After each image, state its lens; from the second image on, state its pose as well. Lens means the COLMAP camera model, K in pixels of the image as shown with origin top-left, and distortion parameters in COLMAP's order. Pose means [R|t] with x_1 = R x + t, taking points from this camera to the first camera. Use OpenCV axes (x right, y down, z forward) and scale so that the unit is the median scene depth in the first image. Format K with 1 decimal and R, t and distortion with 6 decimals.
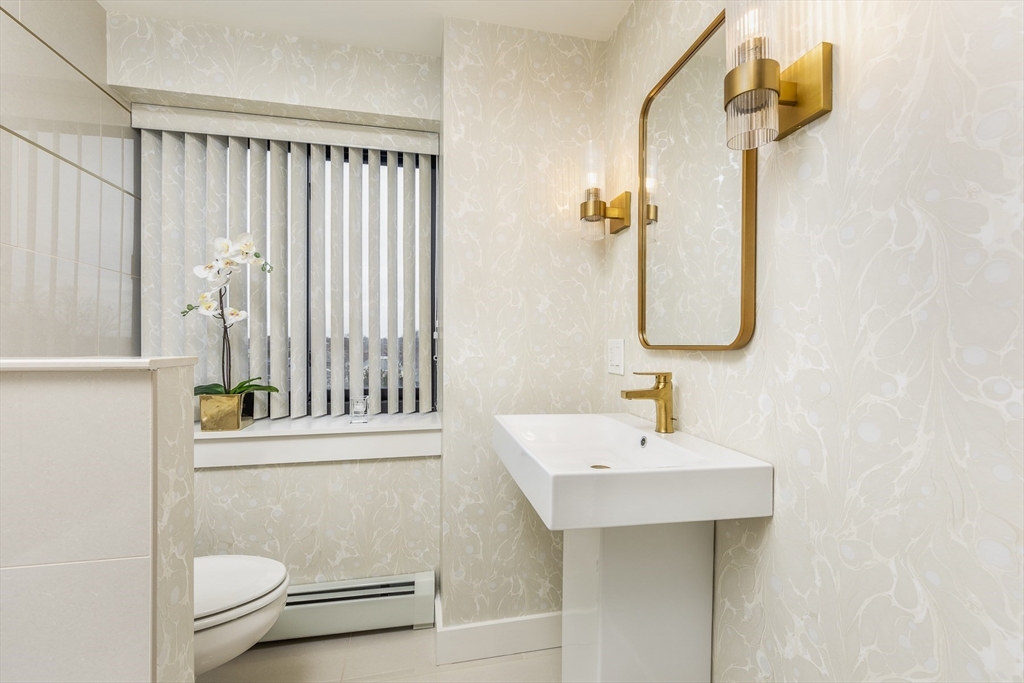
lens RADIAL K [[437.8, 0, 516.5], [0, 437.8, 348.7], [0, 0, 1]] dist [0.007953, -0.000096]
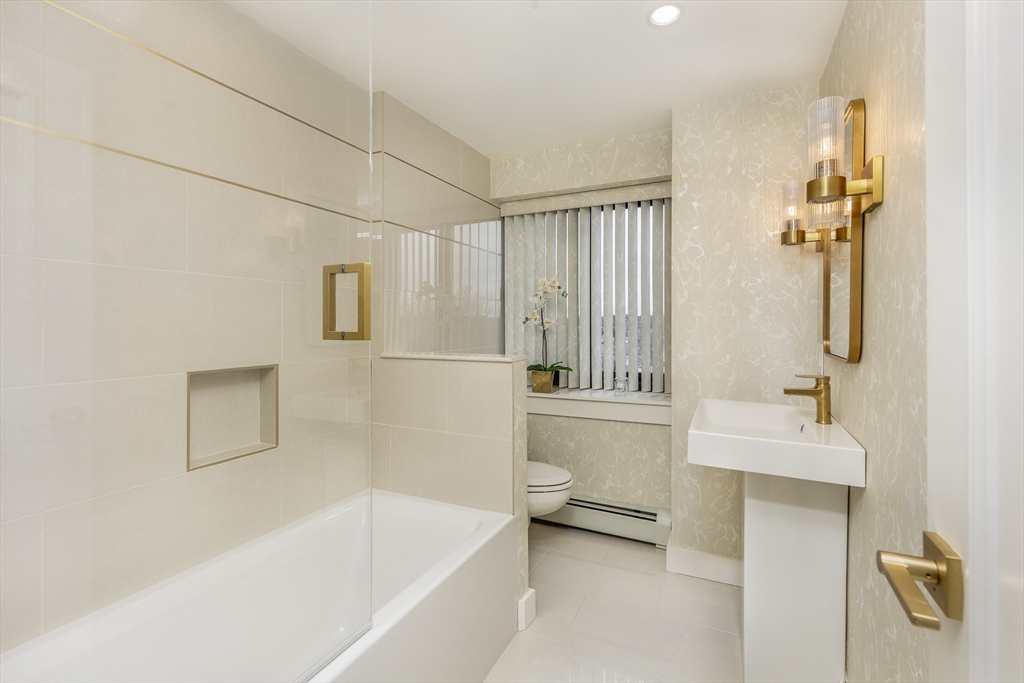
lens RADIAL K [[437.8, 0, 516.5], [0, 437.8, 348.7], [0, 0, 1]] dist [0.007953, -0.000096]
pose [[0.782964, 0.024788, -0.621573, 0.275642], [0.005458, 0.998894, 0.046711, -0.057765], [0.622043, -0.039965, 0.781963, -0.346724]]
